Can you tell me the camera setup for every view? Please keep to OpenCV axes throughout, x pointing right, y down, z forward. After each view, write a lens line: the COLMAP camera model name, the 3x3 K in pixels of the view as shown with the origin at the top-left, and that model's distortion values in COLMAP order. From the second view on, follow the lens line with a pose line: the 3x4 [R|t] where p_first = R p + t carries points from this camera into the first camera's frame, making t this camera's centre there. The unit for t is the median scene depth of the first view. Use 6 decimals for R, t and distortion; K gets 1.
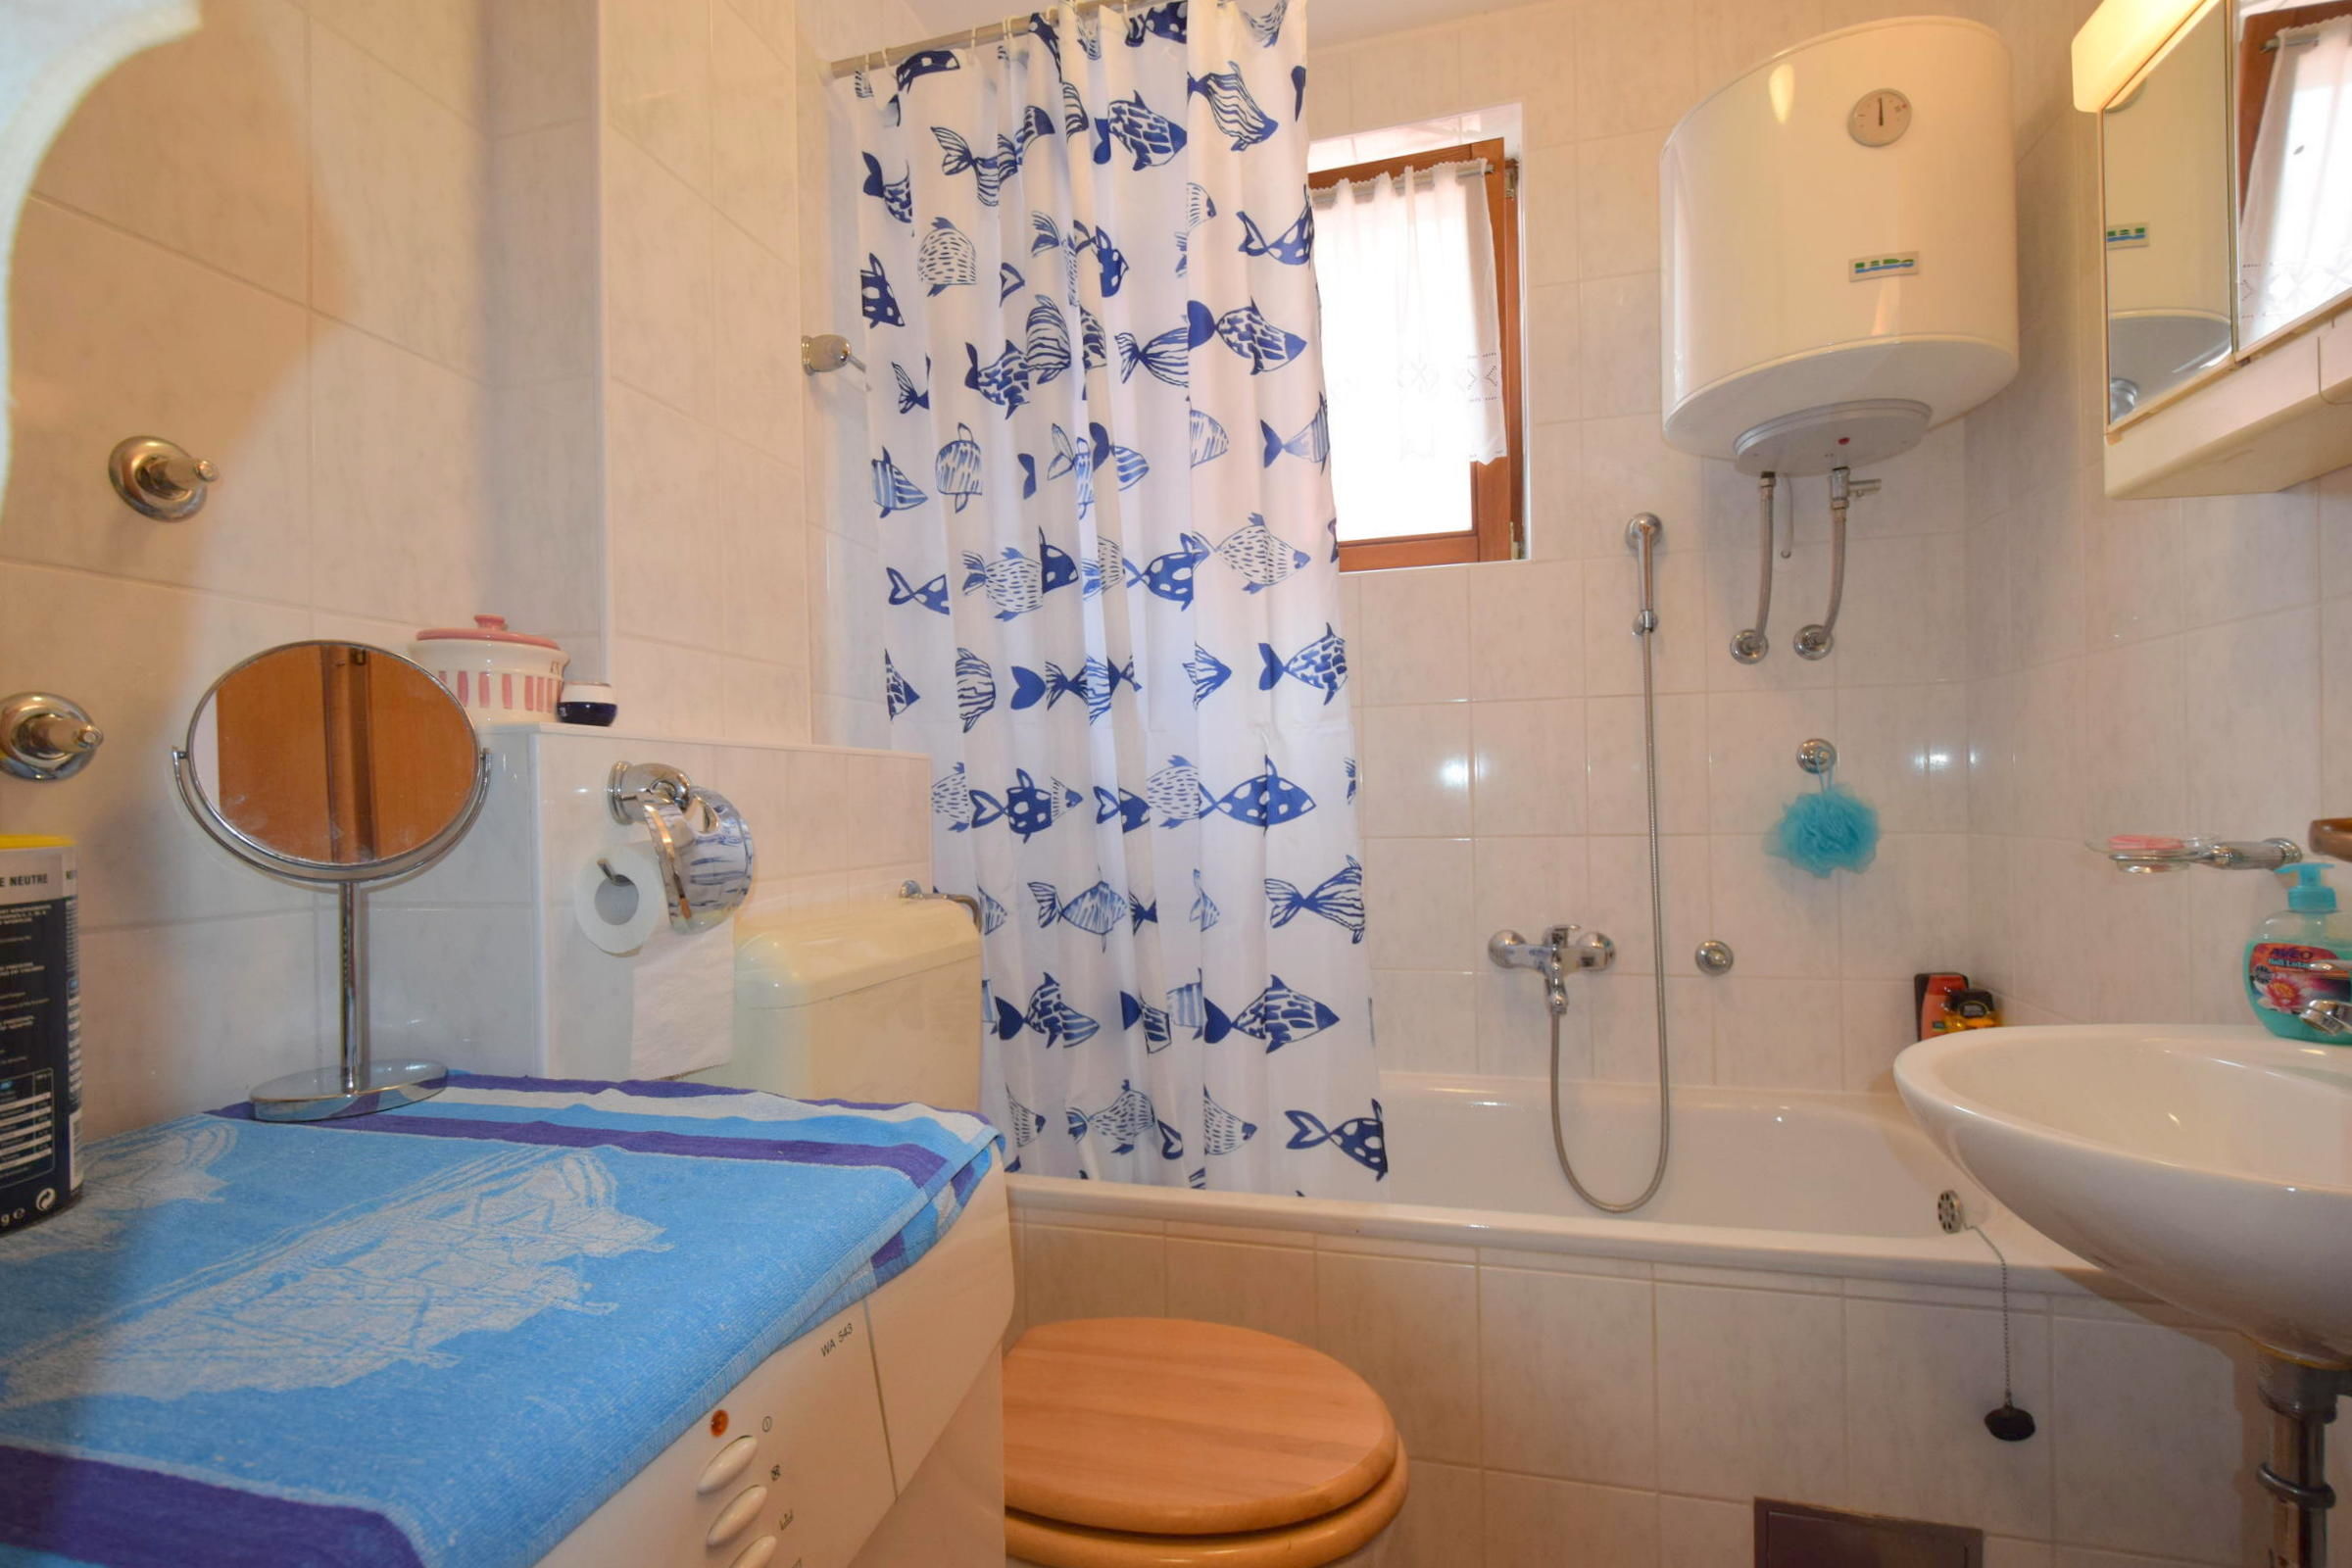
lens RADIAL K [[1099.7, 0, 1216.2], [0, 1099.7, 790.2], [0, 0, 1]] dist [0.006655, -0.010053]
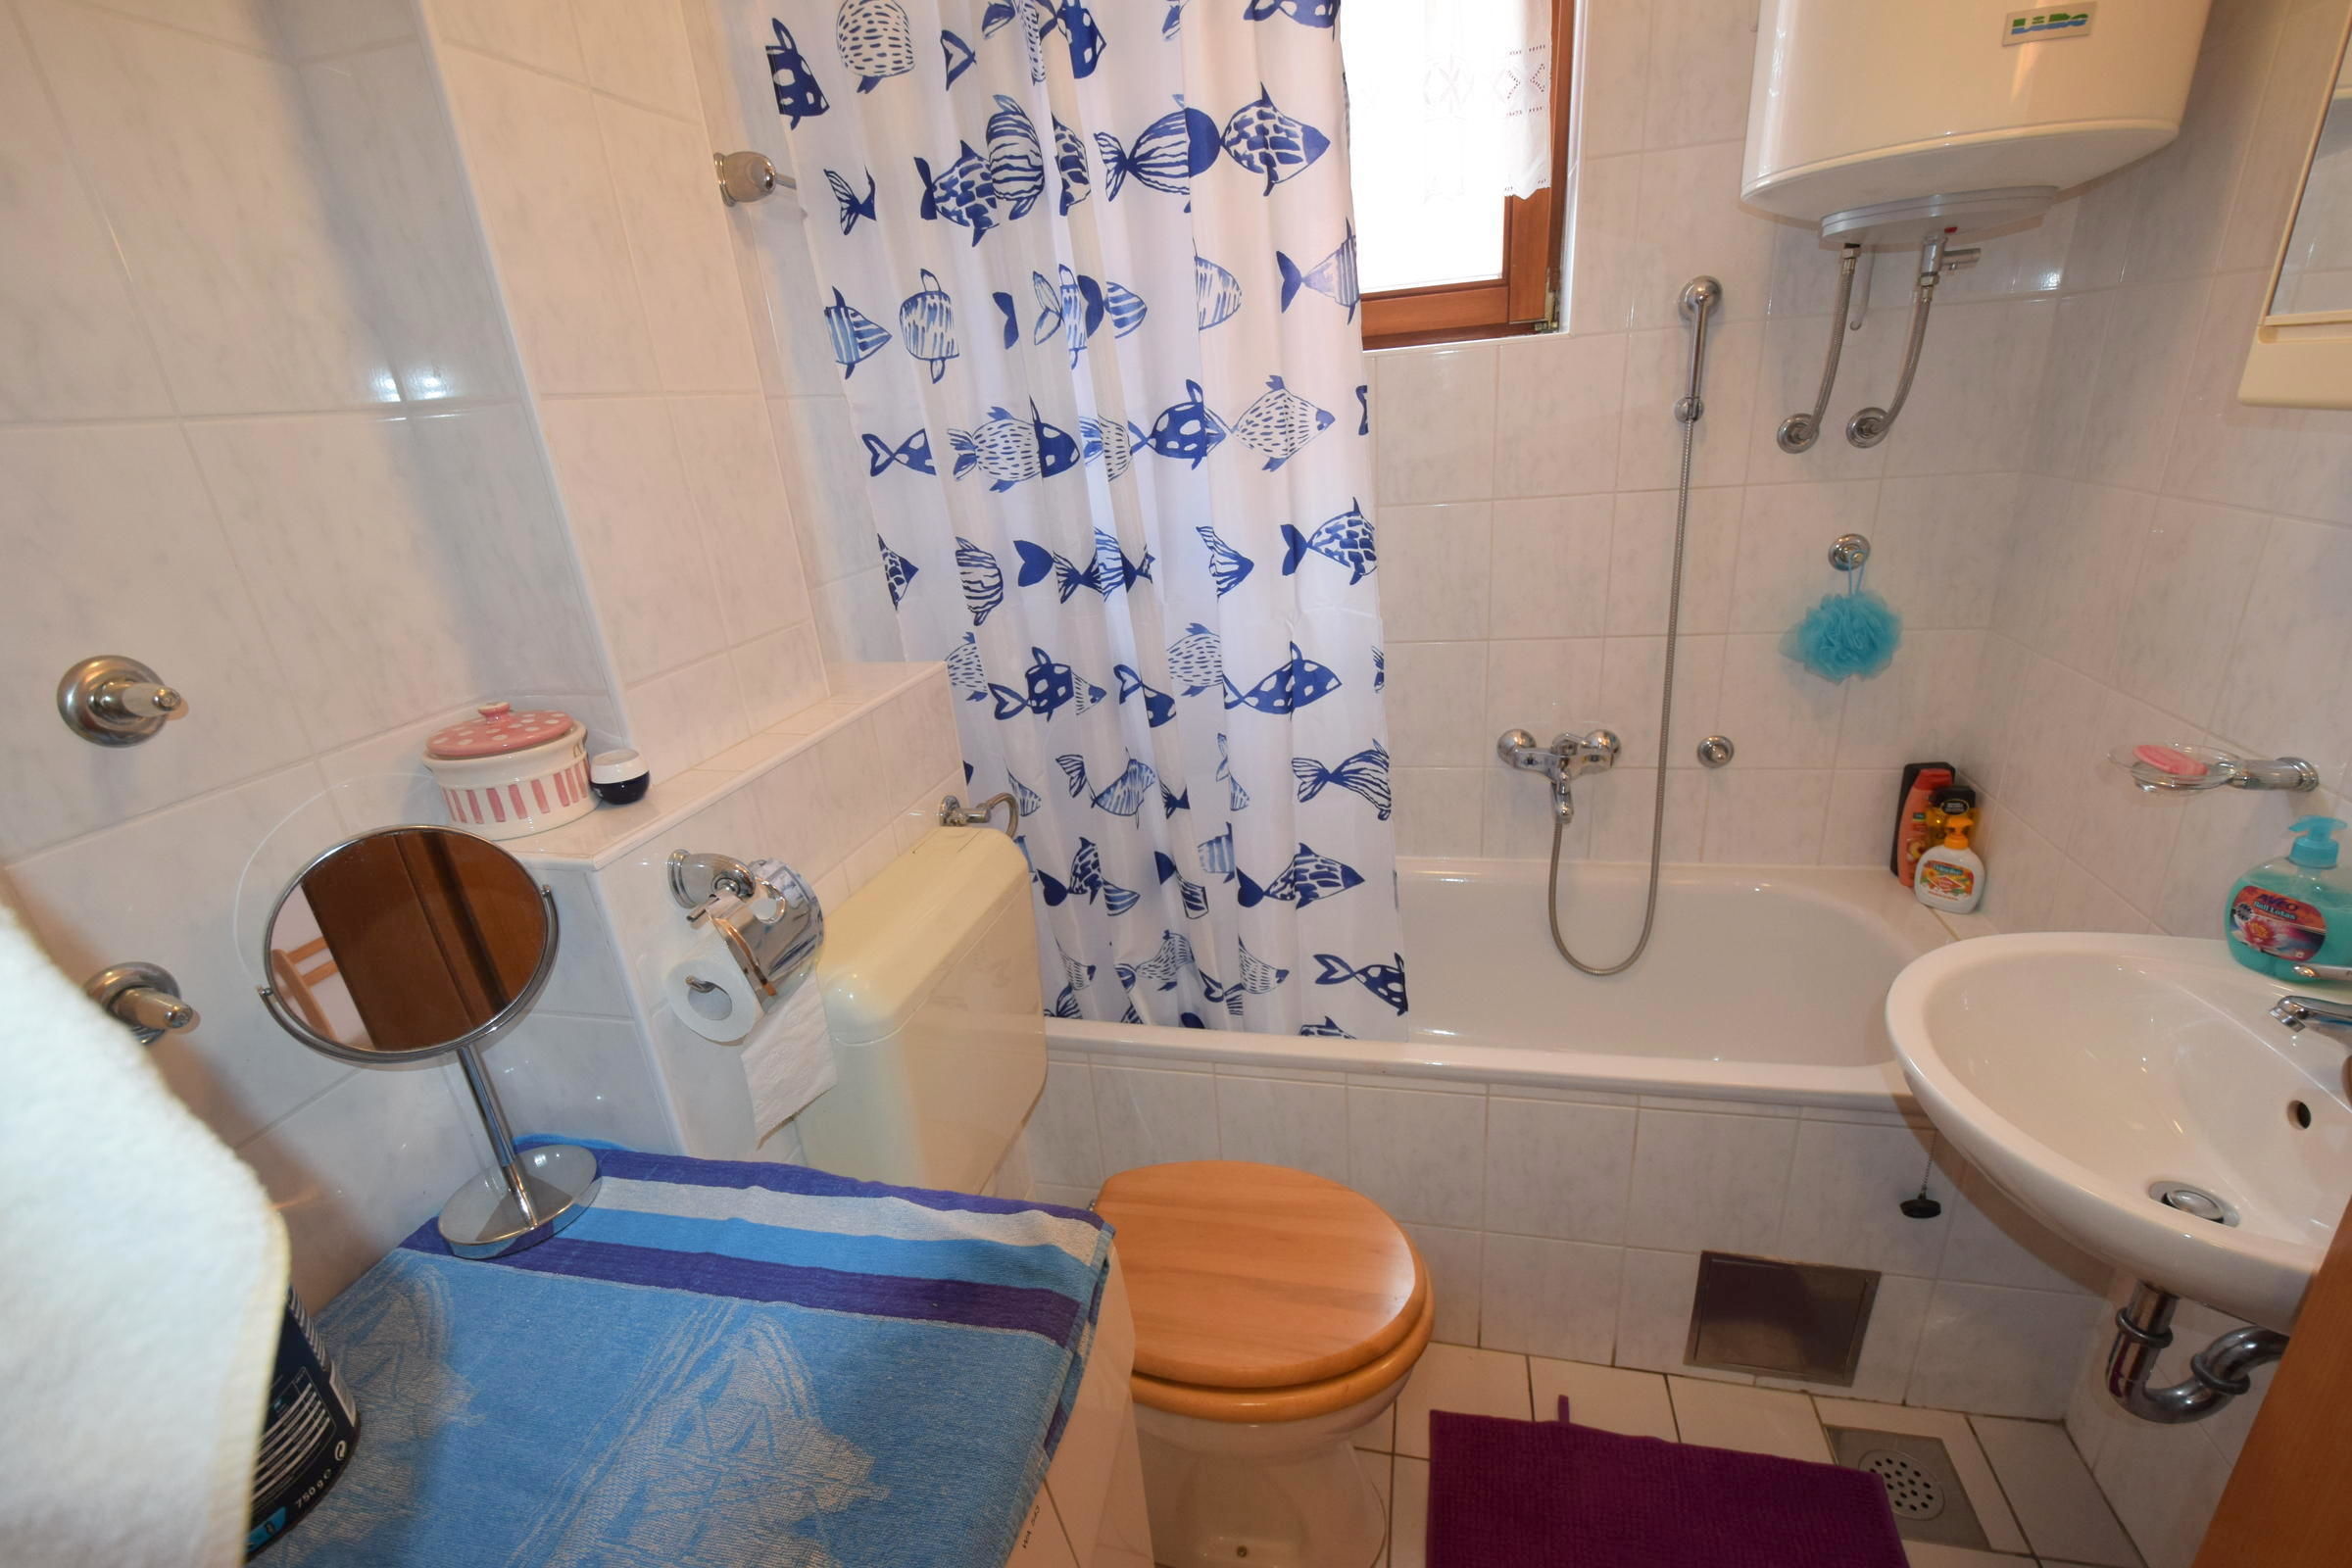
lens RADIAL K [[1074.4, 0, 1210.0], [0, 1074.4, 810.4], [0, 0, 1]] dist [0.009897, -0.012173]
pose [[0.998532, -0.054059, 0.003289, -0.036322], [0.048561, 0.920568, 0.387552, -0.258913], [-0.023979, -0.386823, 0.921842, 0.066166]]
